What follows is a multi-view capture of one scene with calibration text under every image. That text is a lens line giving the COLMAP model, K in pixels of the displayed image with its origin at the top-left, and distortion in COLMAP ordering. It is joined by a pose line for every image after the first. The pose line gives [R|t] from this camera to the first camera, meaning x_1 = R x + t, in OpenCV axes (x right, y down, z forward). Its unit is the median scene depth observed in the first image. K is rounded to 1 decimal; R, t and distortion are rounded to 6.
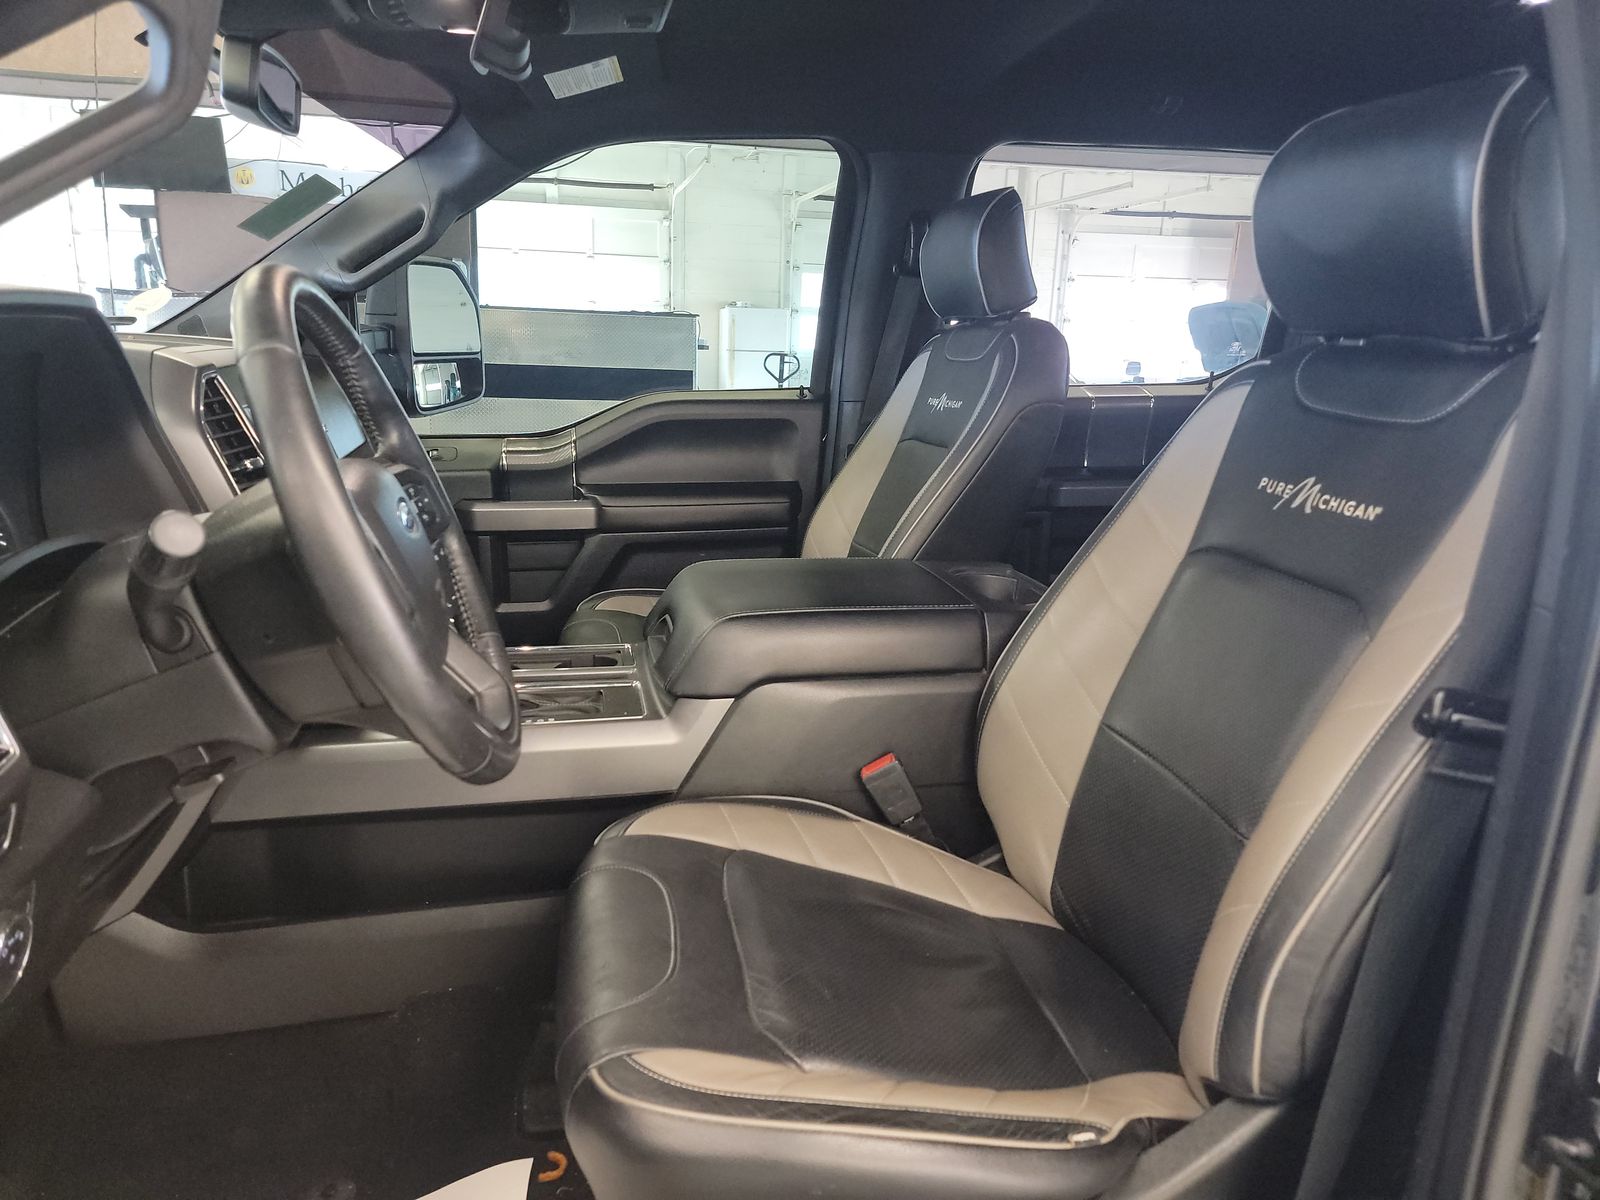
lens RADIAL K [[1109.2, 0, 796.3], [0, 1109.2, 609.8], [0, 0, 1]] dist [0.069518, -0.056244]
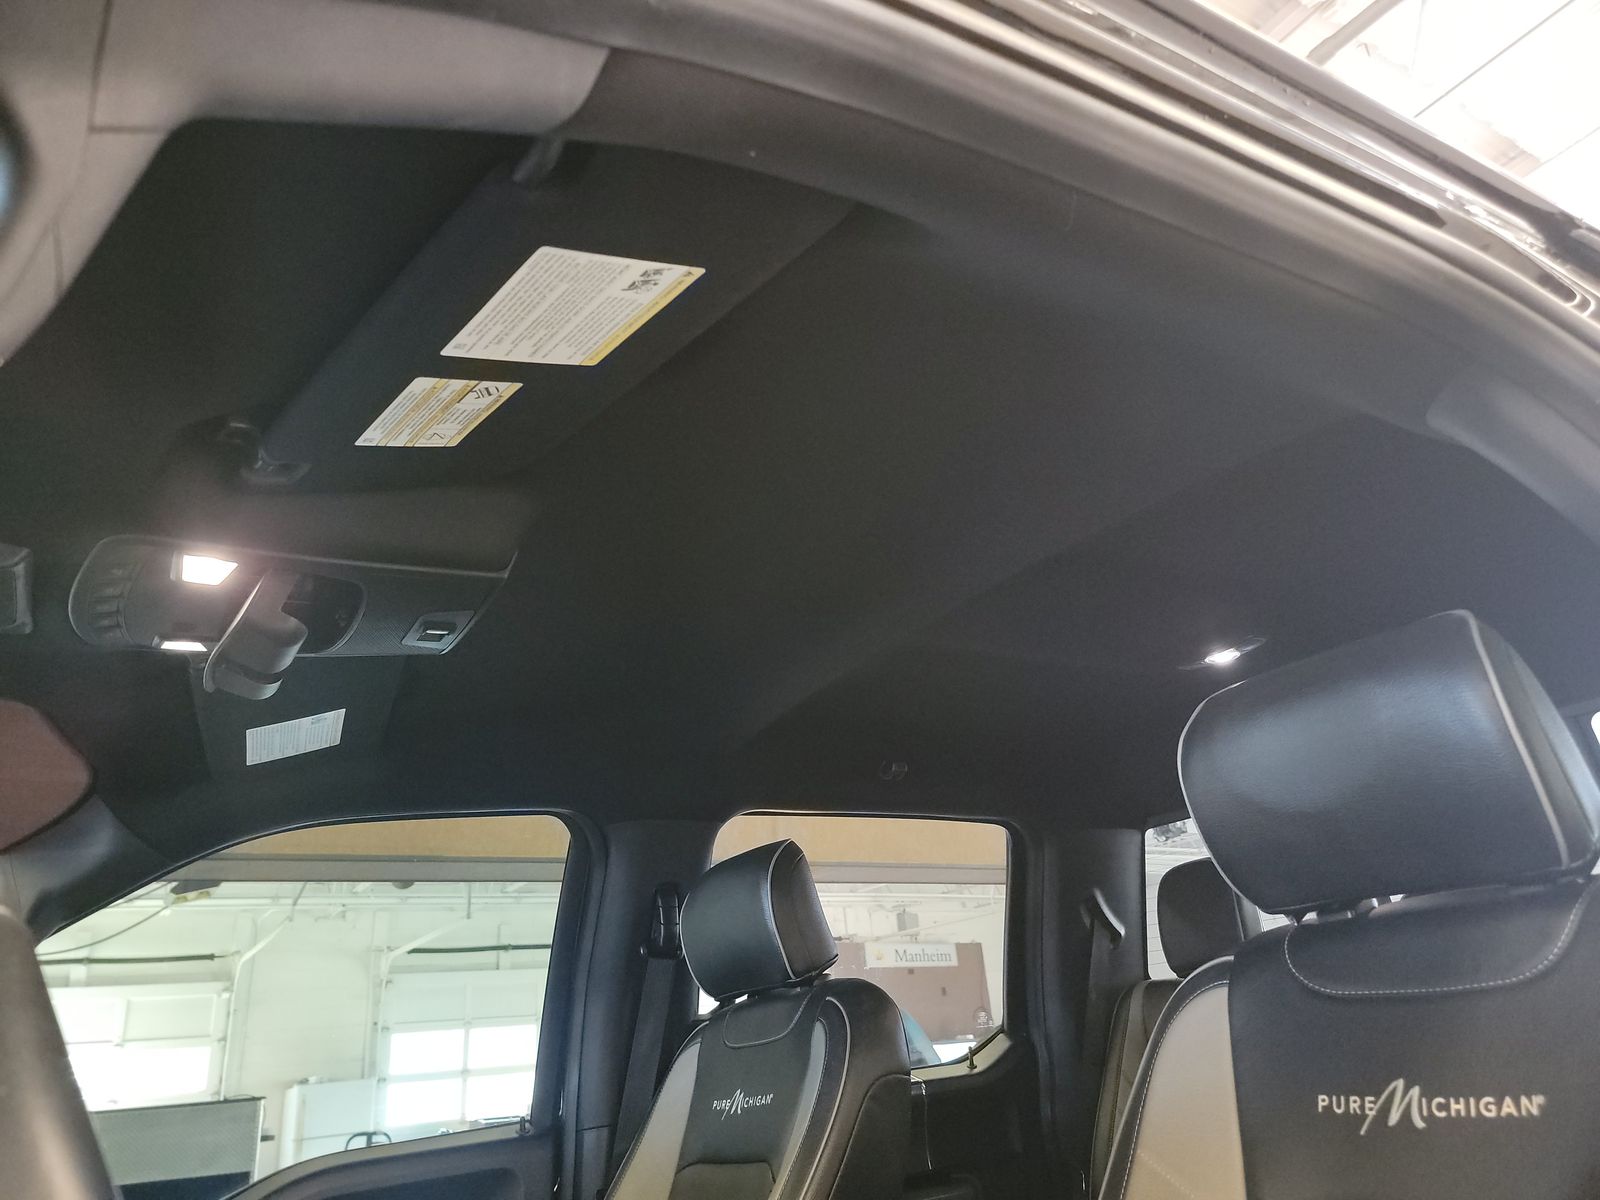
lens RADIAL K [[1109.2, 0, 796.3], [0, 1109.2, 609.8], [0, 0, 1]] dist [0.069518, -0.056244]
pose [[0.934839, 0.029584, 0.353838, -0.106332], [0.189972, 0.800226, -0.568814, -0.005547], [-0.299978, 0.598968, 0.742462, 0.168352]]
